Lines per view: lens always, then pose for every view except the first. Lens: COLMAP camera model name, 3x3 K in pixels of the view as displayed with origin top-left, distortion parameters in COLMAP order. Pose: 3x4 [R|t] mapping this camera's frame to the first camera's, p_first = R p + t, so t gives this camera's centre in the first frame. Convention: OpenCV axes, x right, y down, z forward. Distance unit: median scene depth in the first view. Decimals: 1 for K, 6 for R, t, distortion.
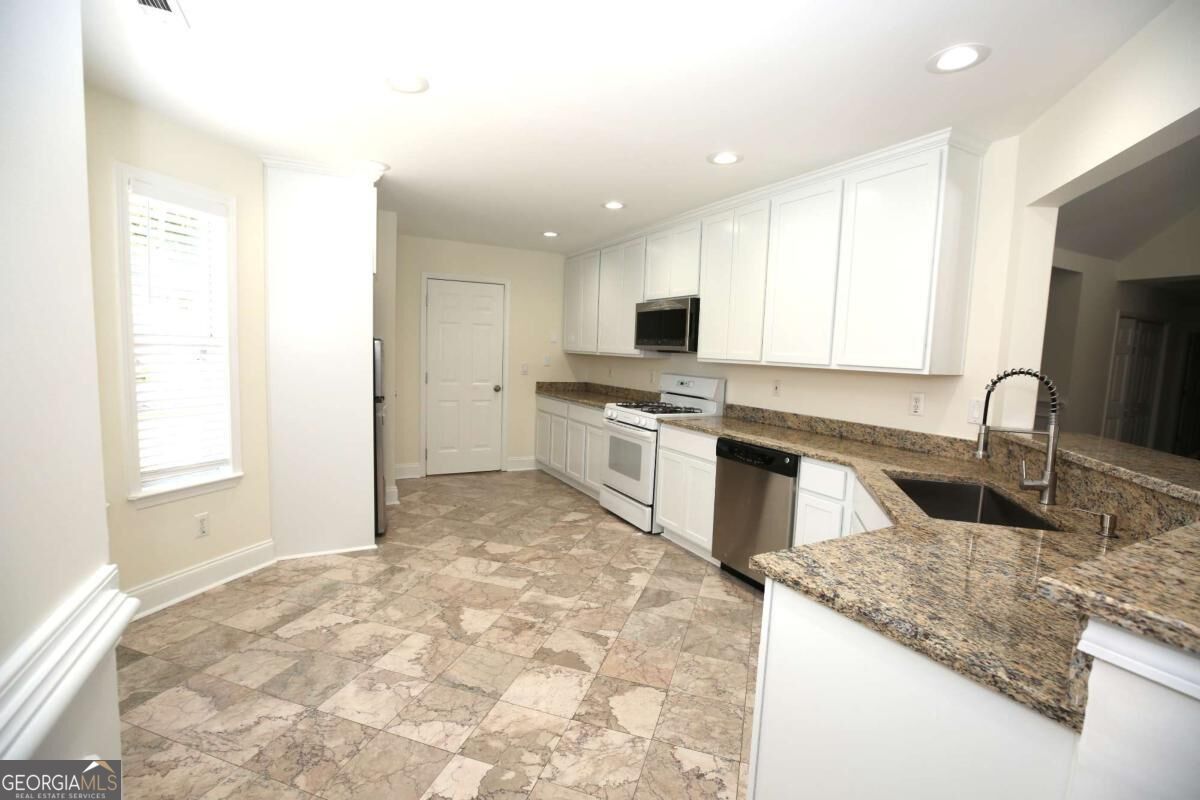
lens RADIAL K [[544.4, 0, 593.7], [0, 544.4, 398.9], [0, 0, 1]] dist [-0.046792, 0.014883]
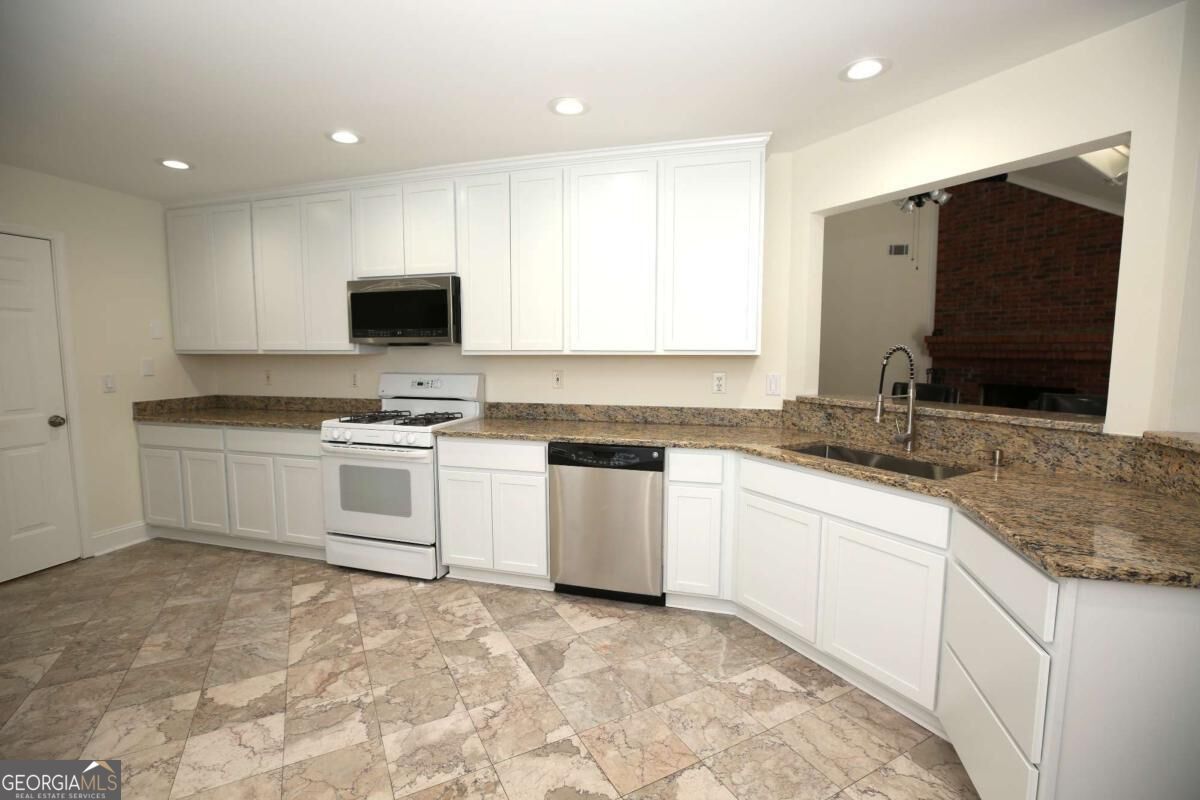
lens RADIAL K [[544.4, 0, 593.7], [0, 544.4, 398.9], [0, 0, 1]] dist [-0.046792, 0.014883]
pose [[0.690020, -0.104978, 0.716137, -0.382446], [0.092280, 0.994111, 0.056812, -0.045858], [-0.717884, 0.026884, 0.695643, 0.425704]]
